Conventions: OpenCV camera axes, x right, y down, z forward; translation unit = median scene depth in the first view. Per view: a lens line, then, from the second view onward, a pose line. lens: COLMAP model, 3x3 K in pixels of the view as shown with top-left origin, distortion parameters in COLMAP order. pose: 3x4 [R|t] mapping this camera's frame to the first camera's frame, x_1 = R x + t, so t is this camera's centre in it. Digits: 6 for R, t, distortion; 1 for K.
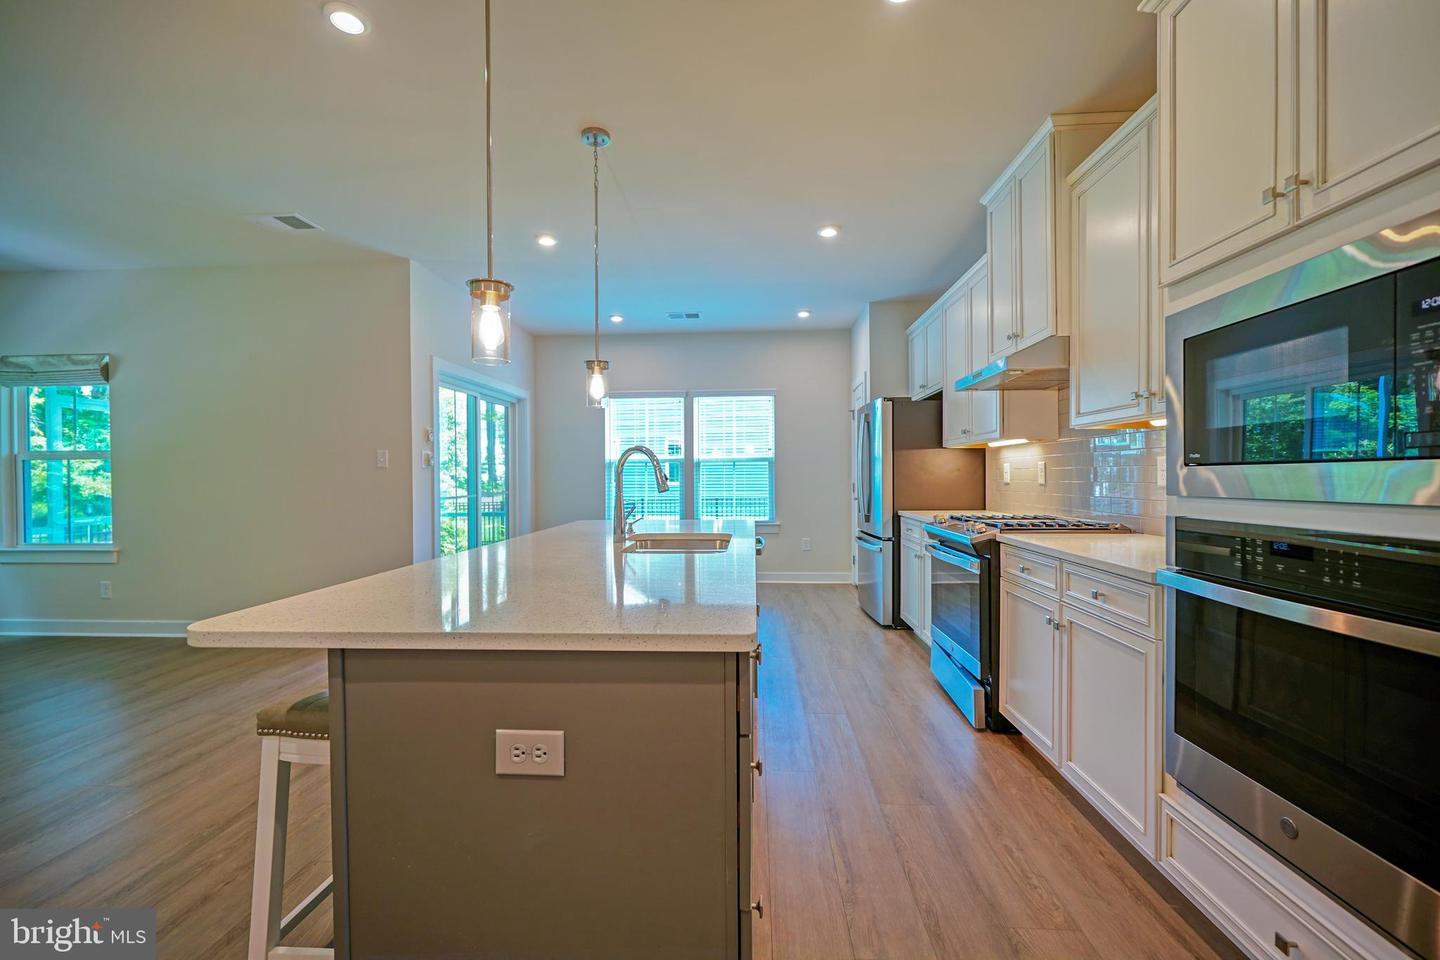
lens RADIAL K [[609.2, 0, 713.8], [0, 609.2, 479.0], [0, 0, 1]] dist [-0.006496, 0.004447]
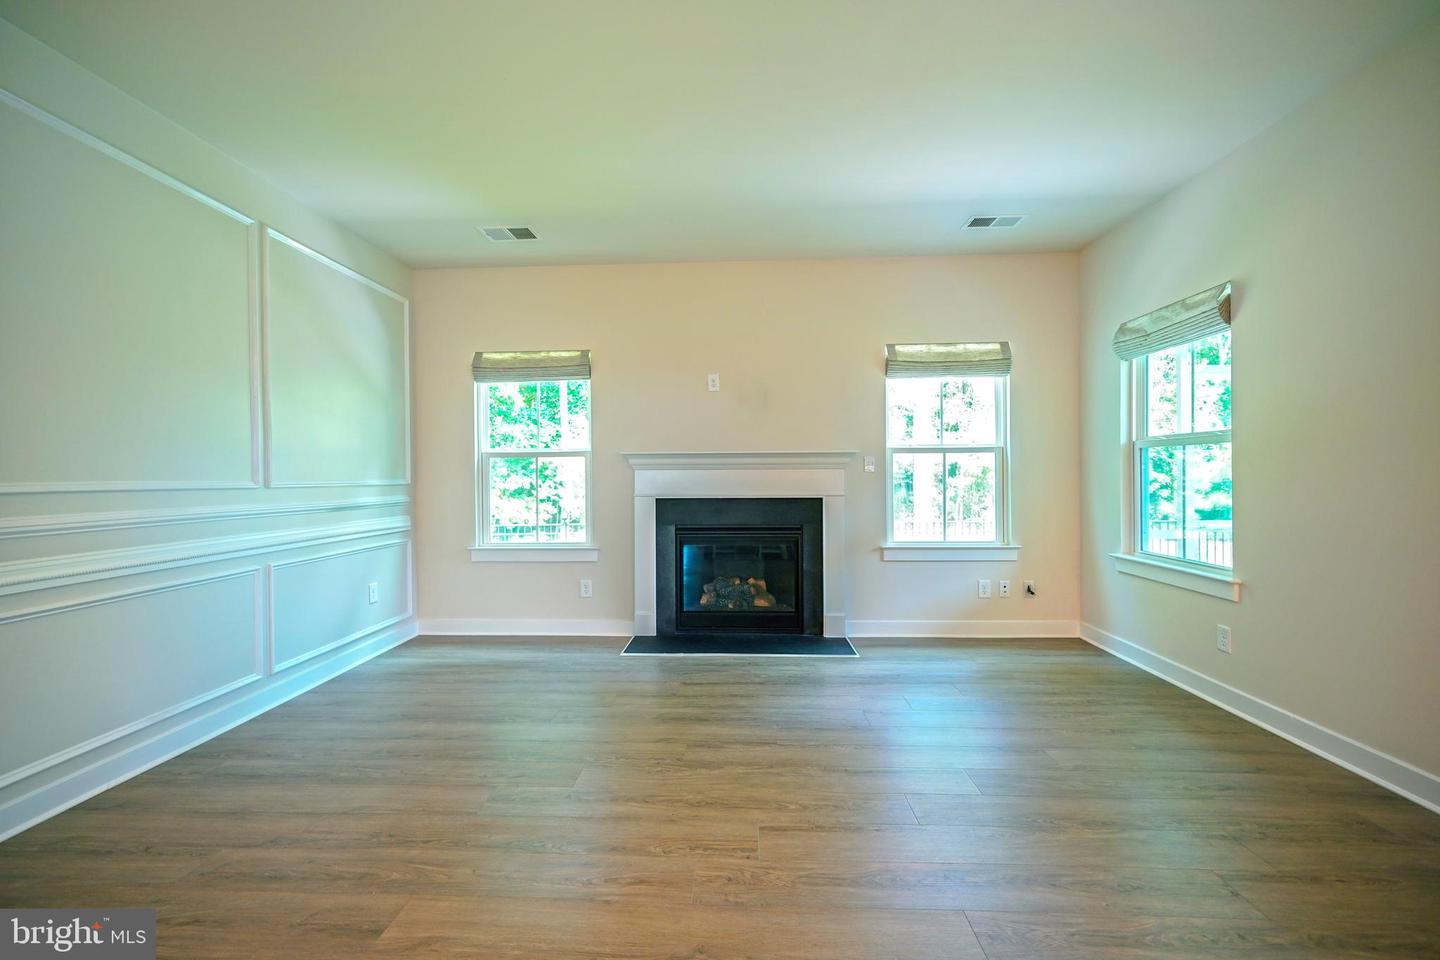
lens RADIAL K [[609.2, 0, 712.3], [0, 609.2, 477.4], [0, 0, 1]] dist [-0.006496, 0.004447]
pose [[0.018397, 0.012551, -0.999752, -0.348358], [0.001626, 0.999920, 0.012583, -0.003353], [0.999829, -0.001857, 0.018375, 0.429271]]
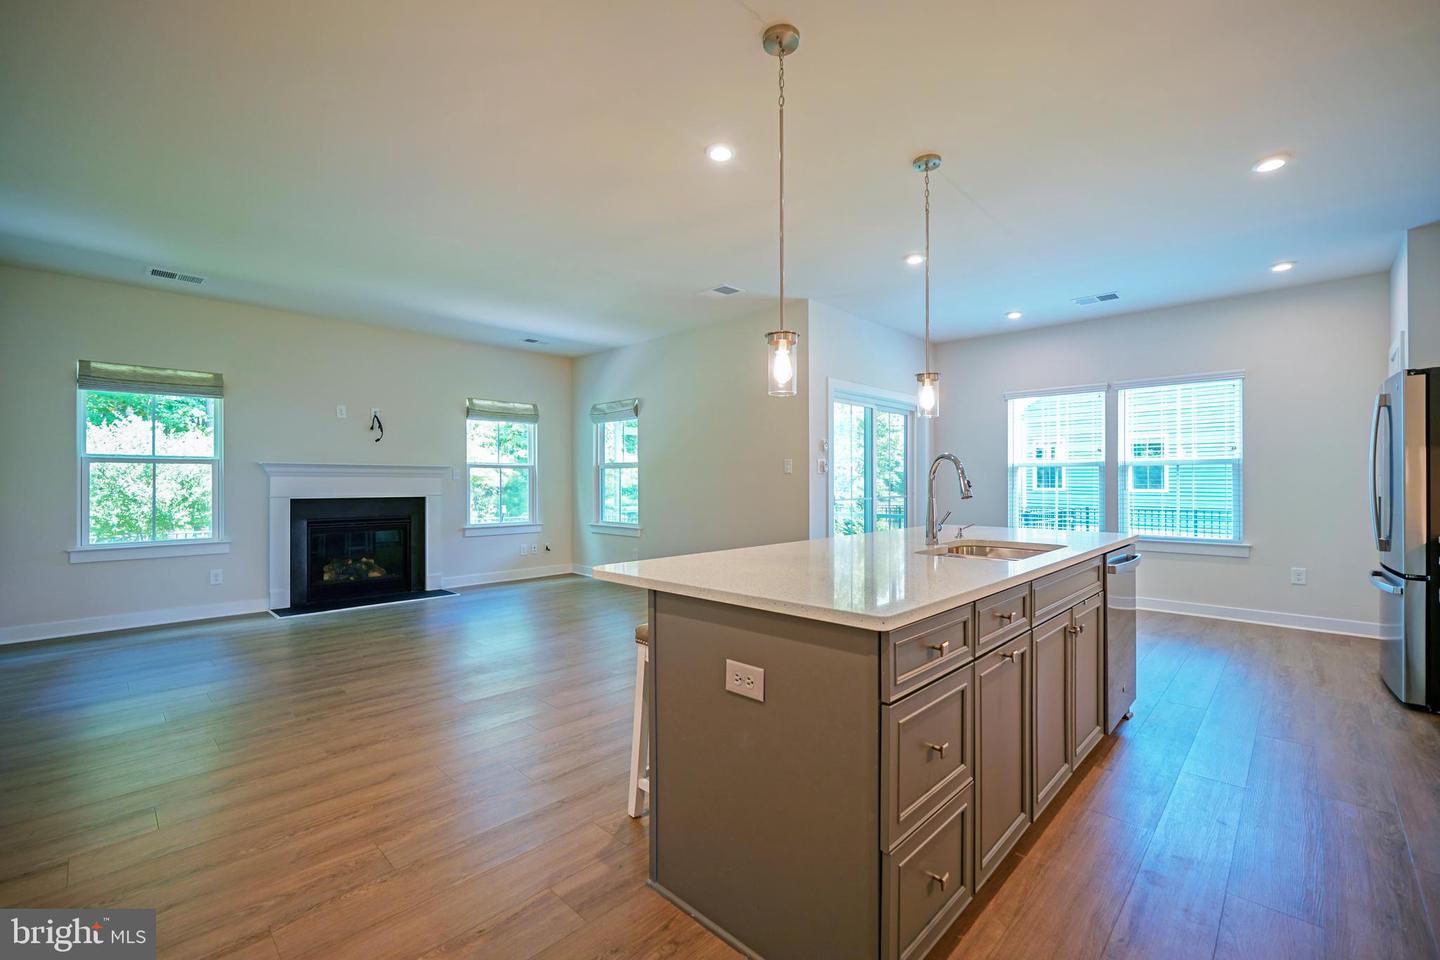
lens RADIAL K [[609.2, 0, 712.4], [0, 609.2, 477.8], [0, 0, 1]] dist [-0.006496, 0.004447]
pose [[0.760669, 0.003673, -0.649130, 0.129040], [-0.008828, 0.999950, -0.004687, -0.002240], [0.649080, 0.009295, 0.760663, -0.028307]]
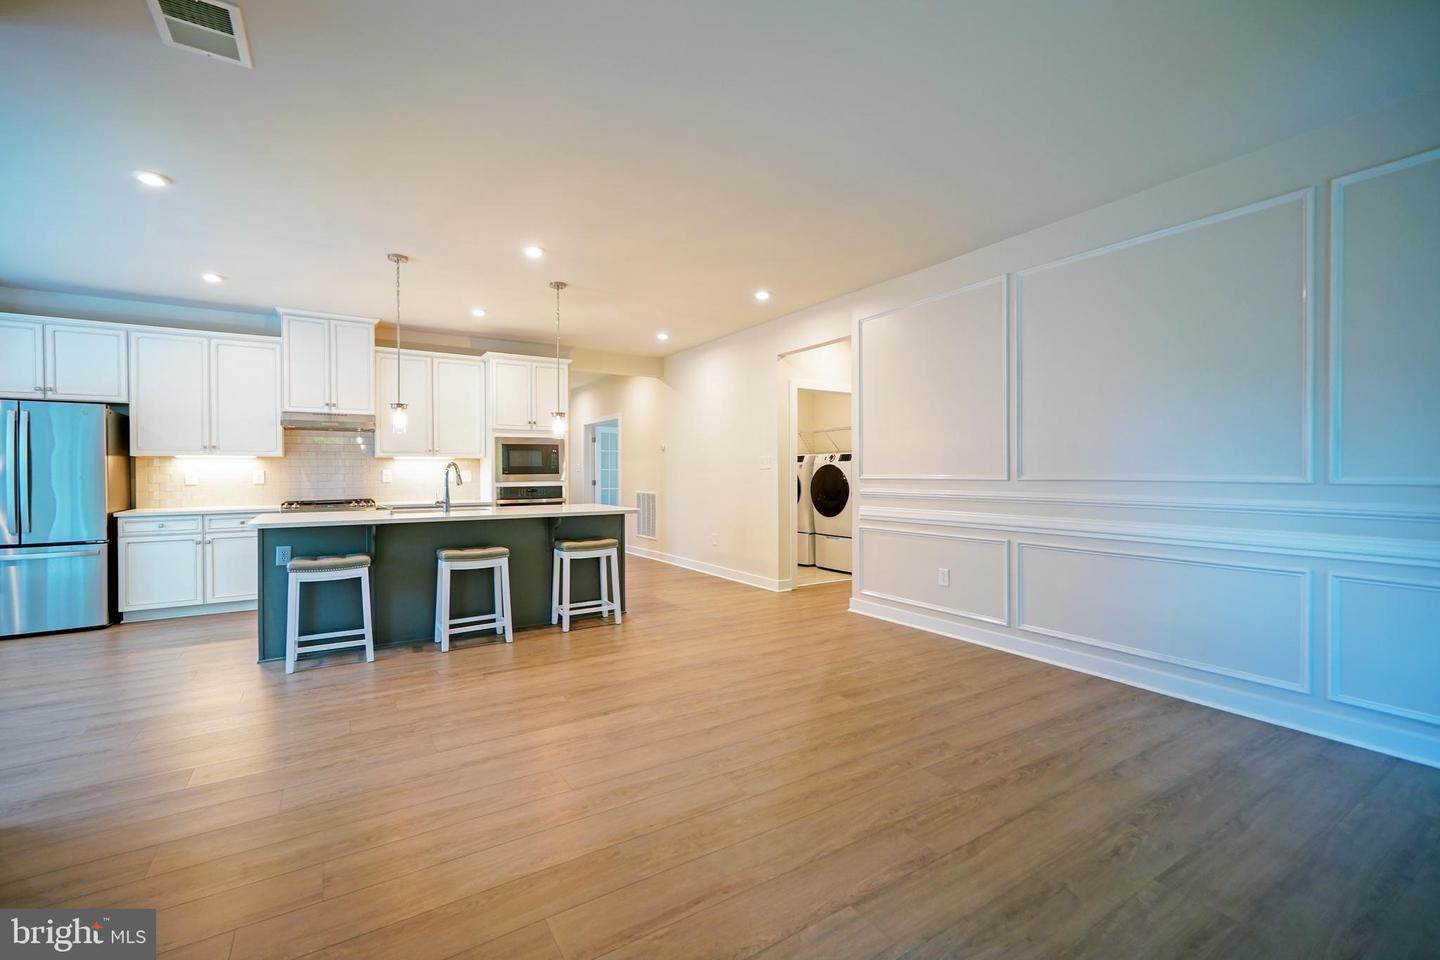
lens RADIAL K [[609.2, 0, 714.5], [0, 609.2, 479.8], [0, 0, 1]] dist [-0.006496, 0.004447]
pose [[-0.590401, -0.000043, 0.807110, -1.176969], [0.013765, 0.999854, 0.010123, -0.002345], [-0.806993, 0.017087, -0.590314, 0.781646]]
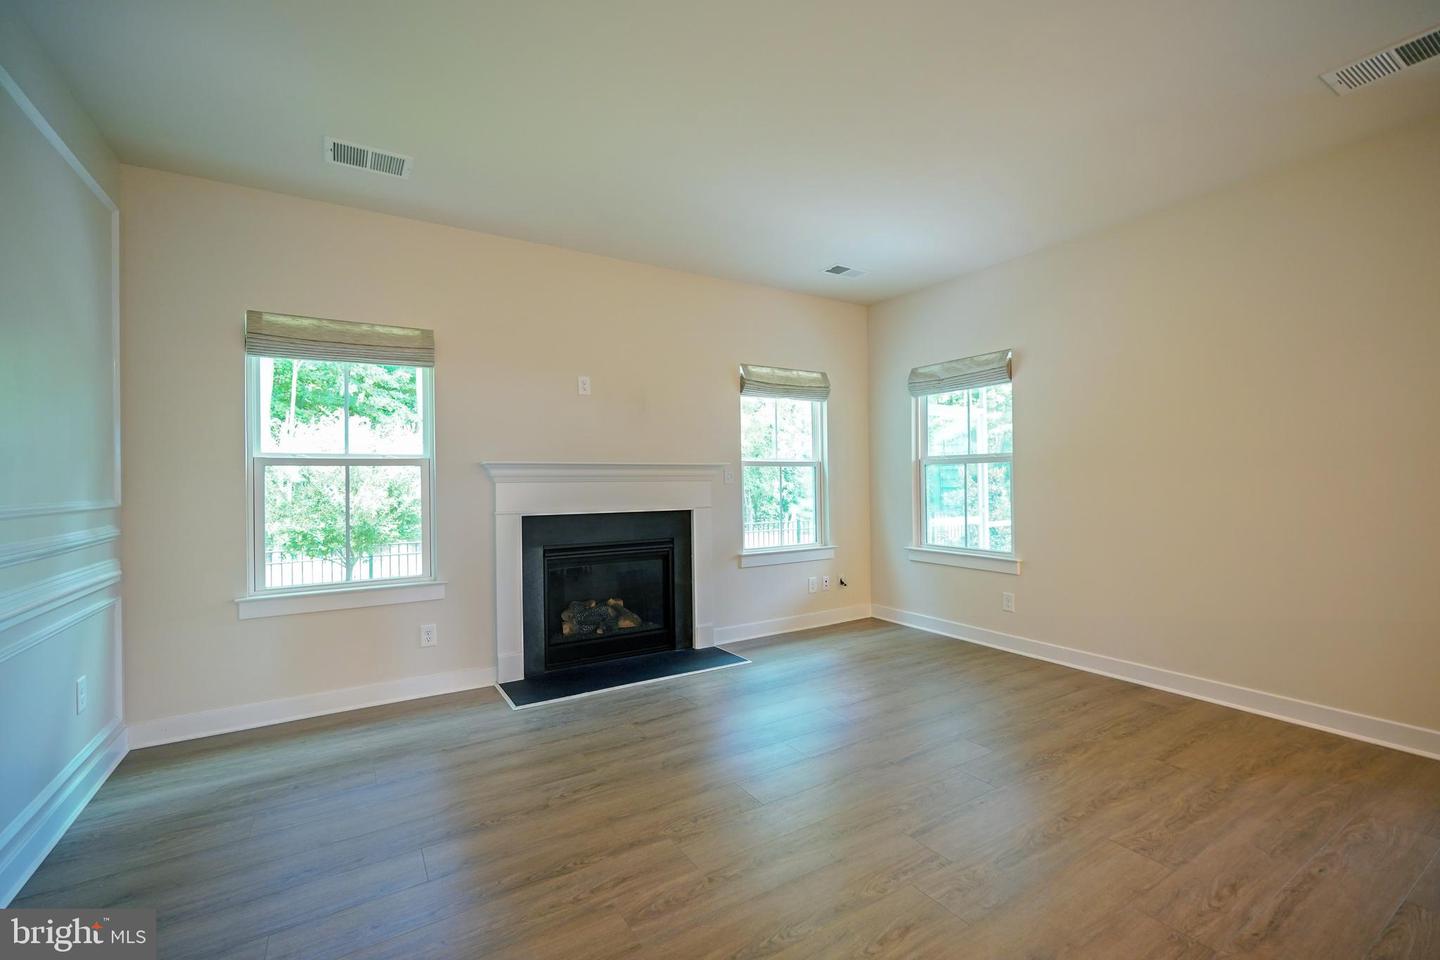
lens RADIAL K [[609.2, 0, 712.0], [0, 609.2, 475.1], [0, 0, 1]] dist [-0.006496, 0.004447]
pose [[0.581707, -0.004324, -0.813387, -0.505169], [0.001525, 0.999990, -0.004226, -0.009626], [0.813397, 0.001218, 0.581708, 0.084594]]
